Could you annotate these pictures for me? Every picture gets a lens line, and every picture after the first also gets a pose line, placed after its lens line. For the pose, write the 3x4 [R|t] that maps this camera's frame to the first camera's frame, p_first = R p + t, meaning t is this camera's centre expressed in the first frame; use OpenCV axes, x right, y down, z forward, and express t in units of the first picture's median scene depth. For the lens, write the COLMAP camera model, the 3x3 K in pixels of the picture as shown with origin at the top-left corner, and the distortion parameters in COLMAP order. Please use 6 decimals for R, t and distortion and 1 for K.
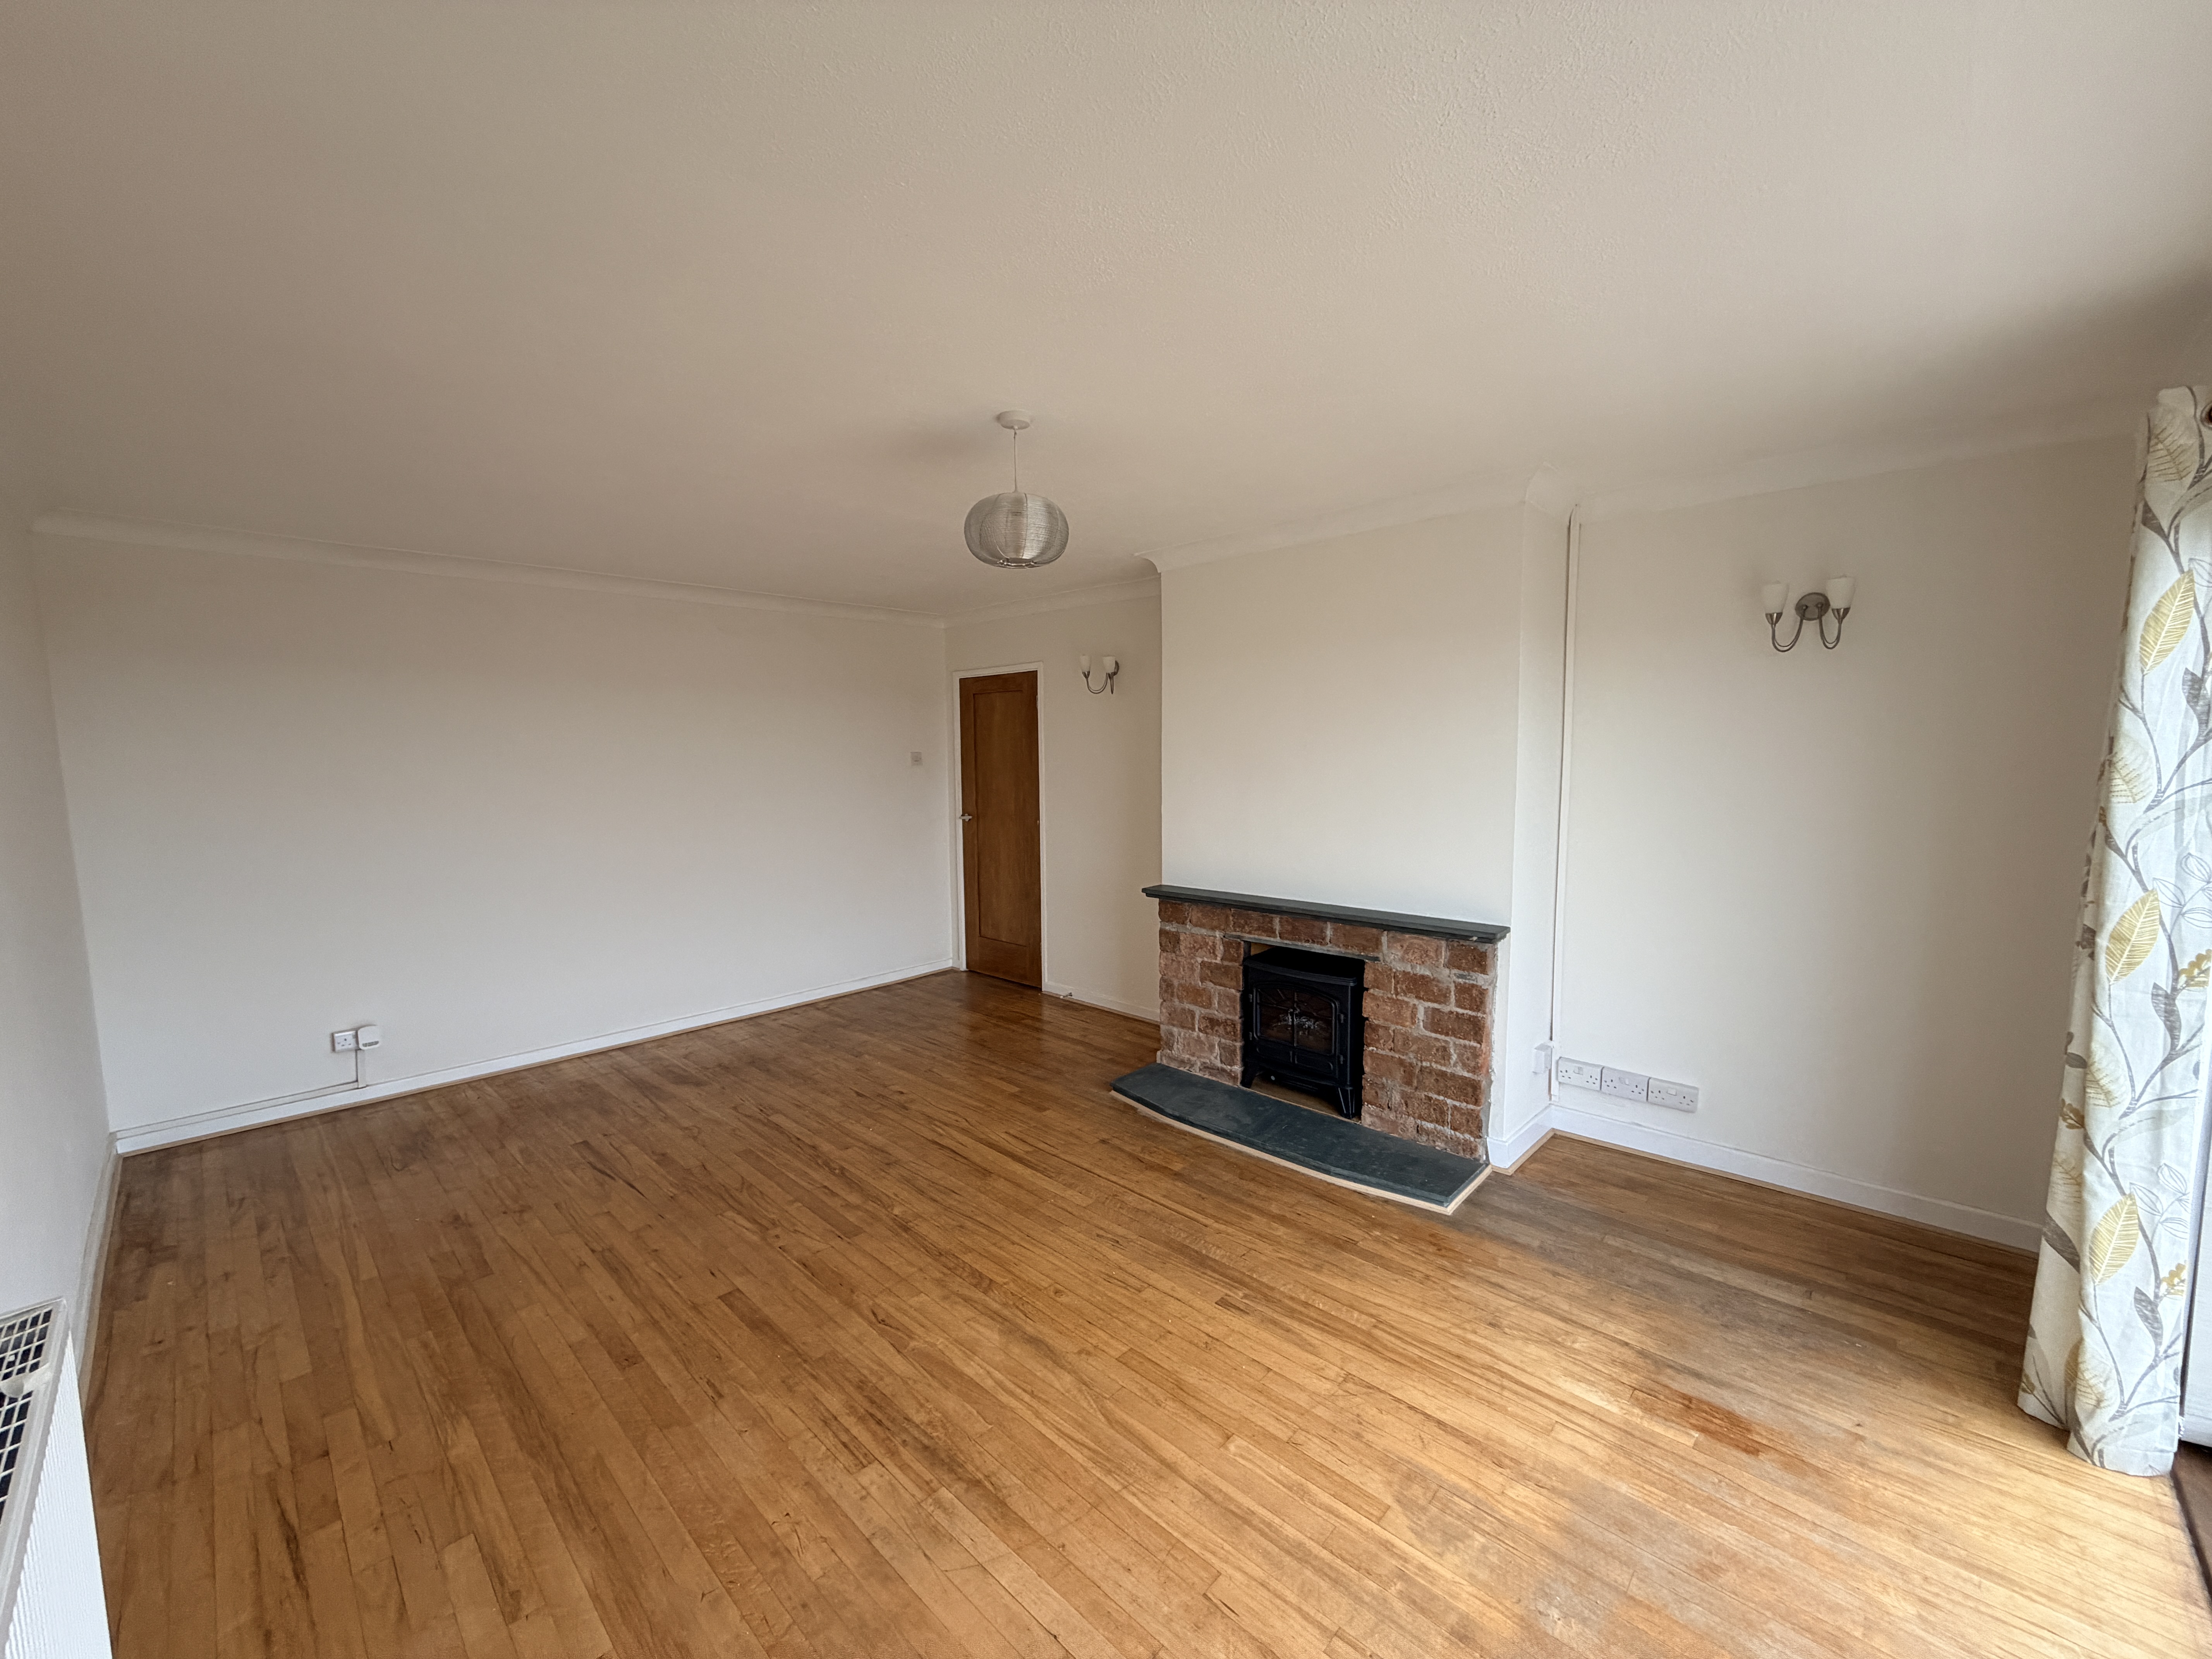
lens RADIAL K [[885.2, 0, 1107.0], [0, 885.2, 834.5], [0, 0, 1]] dist [0.000591, 0.000417]
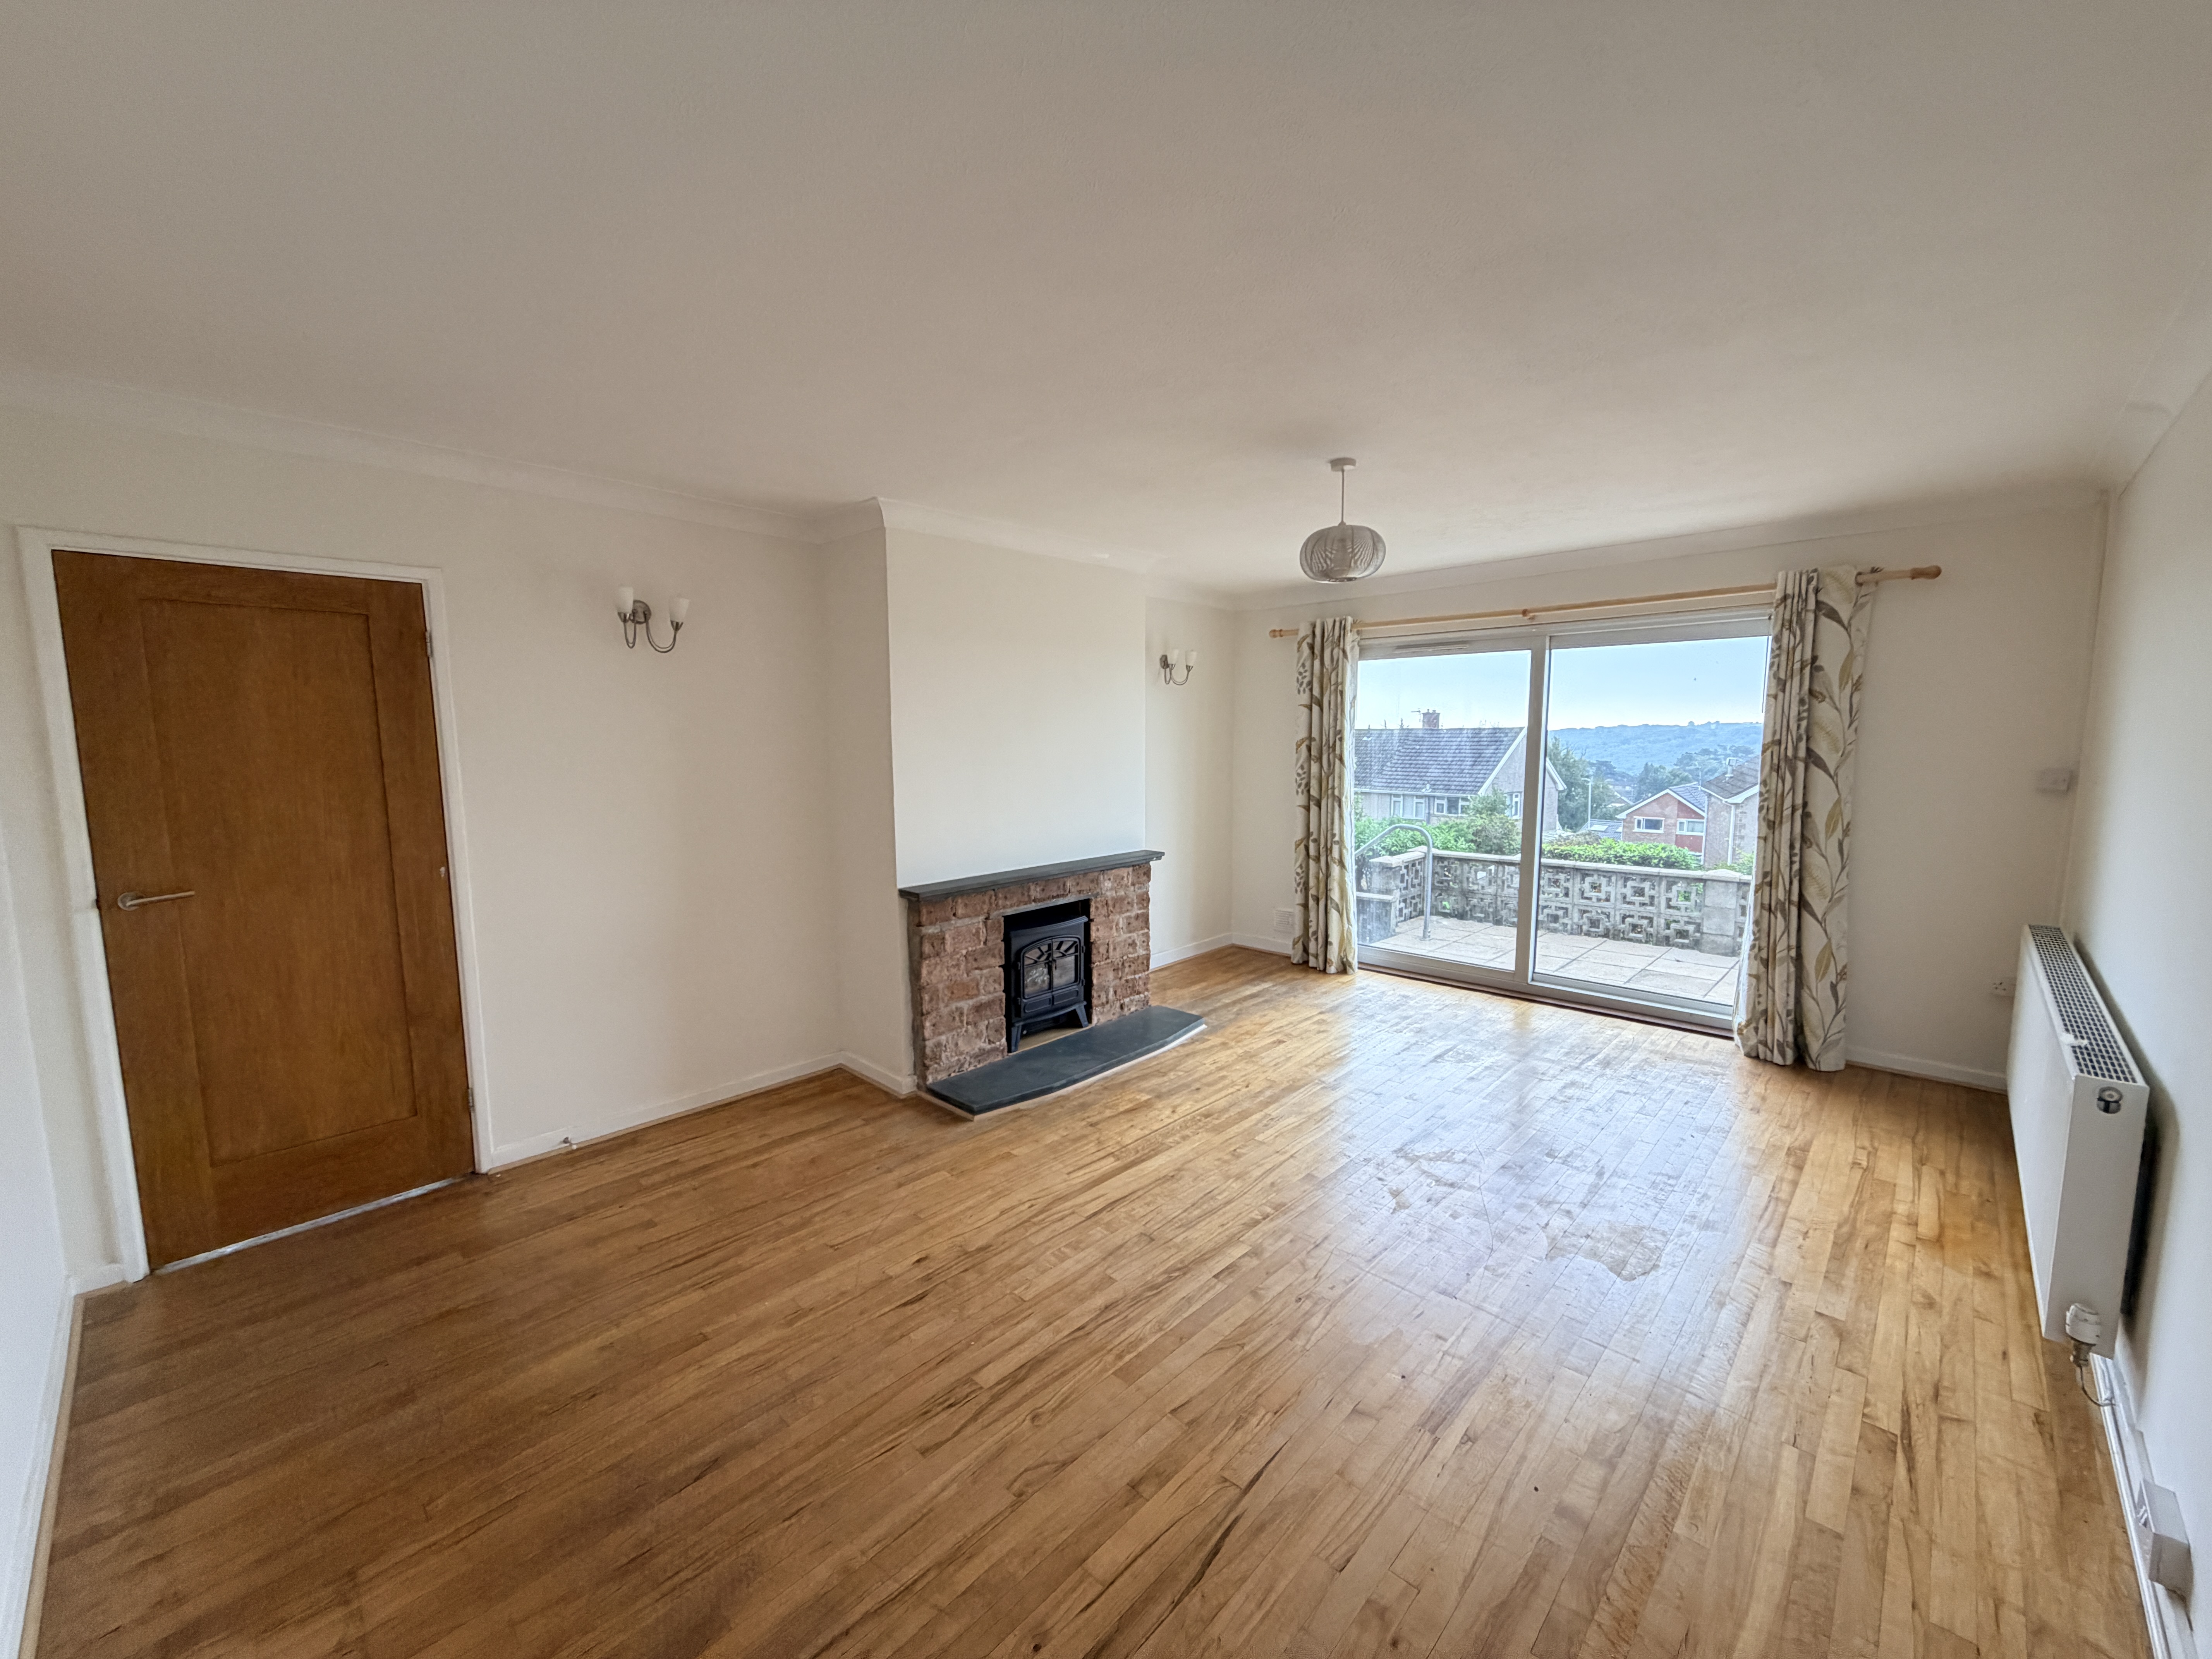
lens RADIAL K [[885.2, 0, 1091.5], [0, 885.2, 828.9], [0, 0, 1]] dist [0.000591, 0.000417]
pose [[0.008046, -0.100511, 0.994903, -0.970327], [0.101086, 0.989921, 0.099190, -0.085071], [-0.994845, 0.099772, 0.018125, 0.952987]]
